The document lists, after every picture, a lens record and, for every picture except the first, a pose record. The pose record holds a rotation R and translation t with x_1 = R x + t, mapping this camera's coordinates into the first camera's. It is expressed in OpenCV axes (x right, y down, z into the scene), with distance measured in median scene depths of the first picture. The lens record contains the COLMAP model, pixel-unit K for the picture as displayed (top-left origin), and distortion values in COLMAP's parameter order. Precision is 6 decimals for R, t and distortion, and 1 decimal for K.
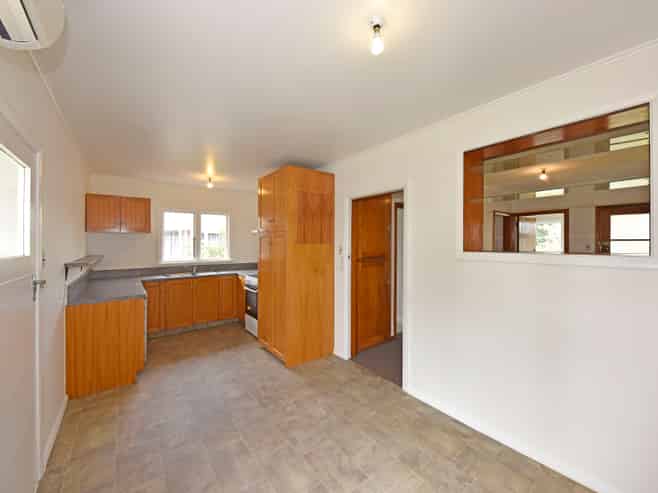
lens RADIAL K [[262.3, 0, 327.2], [0, 262.3, 239.7], [0, 0, 1]] dist [-0.000051, -0.000070]
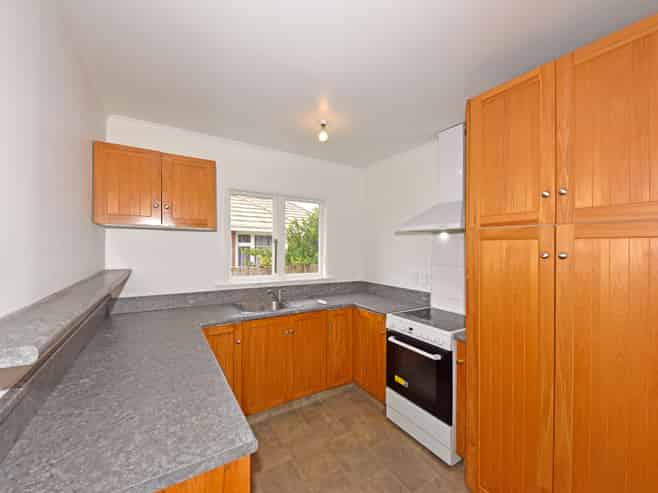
lens RADIAL K [[262.3, 0, 330.7], [0, 262.3, 249.9], [0, 0, 1]] dist [-0.000051, -0.000070]
pose [[0.993809, 0.012454, -0.110402, -0.377885], [-0.010300, 0.999746, 0.020062, 0.004602], [0.110624, -0.018800, 0.993685, 0.494731]]
